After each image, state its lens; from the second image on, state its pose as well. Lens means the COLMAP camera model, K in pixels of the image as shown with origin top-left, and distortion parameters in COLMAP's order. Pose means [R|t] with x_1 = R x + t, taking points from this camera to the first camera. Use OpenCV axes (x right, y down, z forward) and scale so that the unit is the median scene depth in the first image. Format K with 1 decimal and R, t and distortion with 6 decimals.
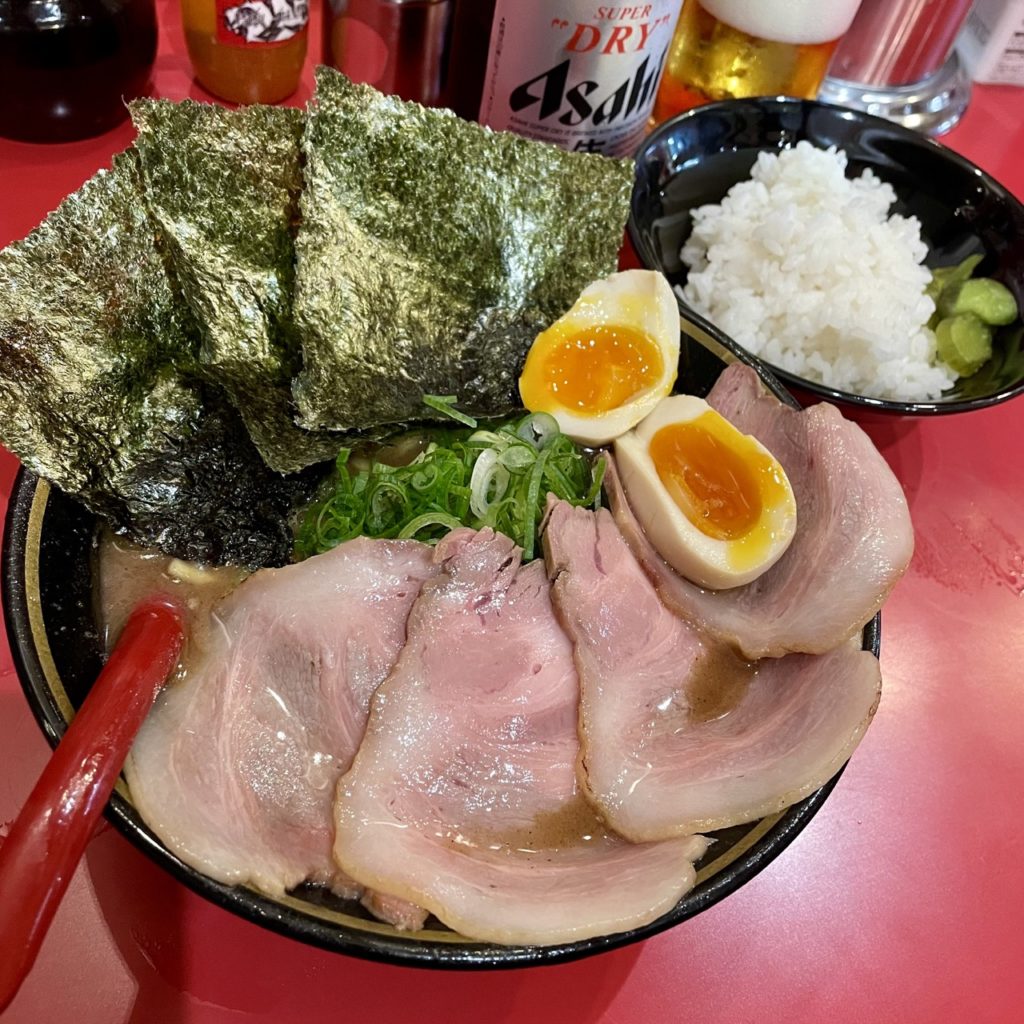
lens RADIAL K [[1049.7, 0, 512.0], [0, 1049.7, 512.0], [0, 0, 1]] dist [0.093452, -0.266494]
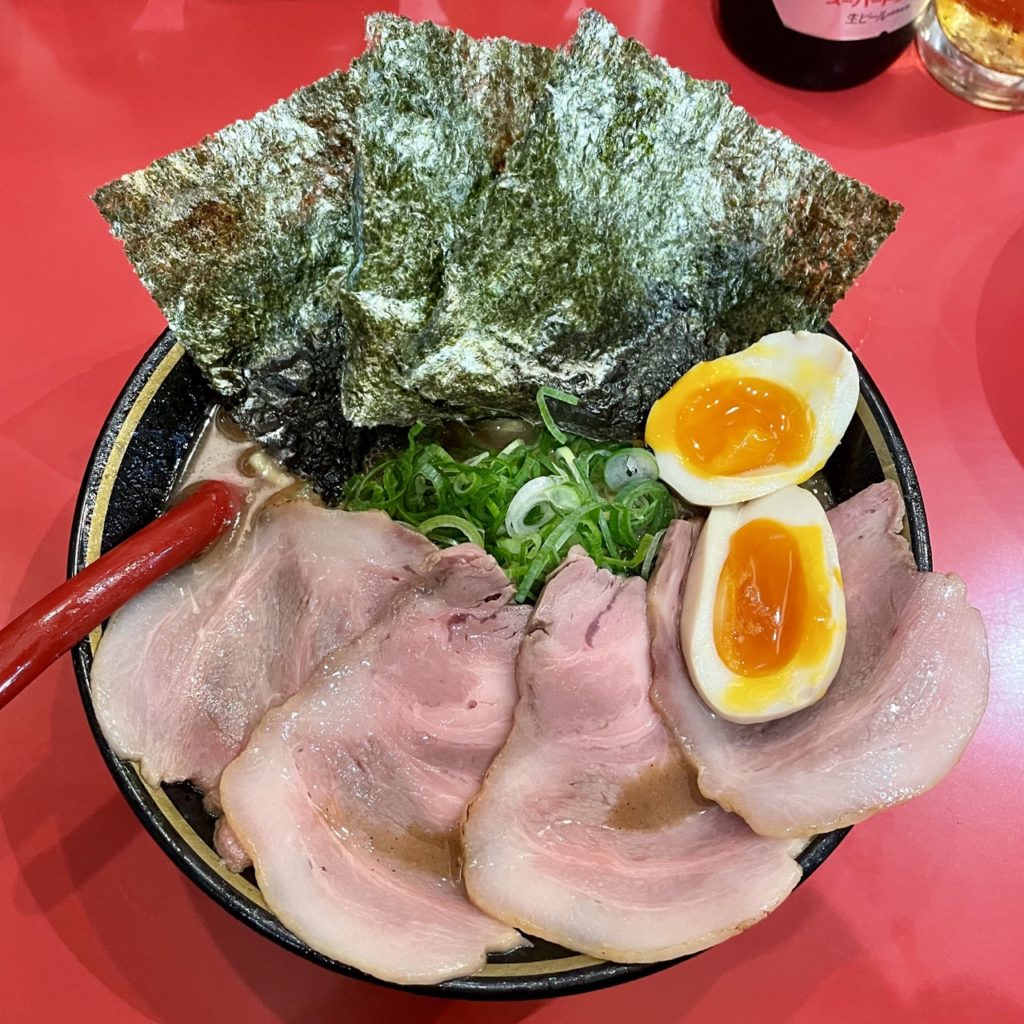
lens RADIAL K [[1049.7, 0, 512.0], [0, 1049.7, 512.0], [0, 0, 1]] dist [0.093452, -0.266494]
pose [[0.838011, 0.425273, -0.341879, 0.270553], [-0.349229, 0.899431, 0.262799, -0.249296], [0.419258, -0.100835, 0.902250, 0.096371]]
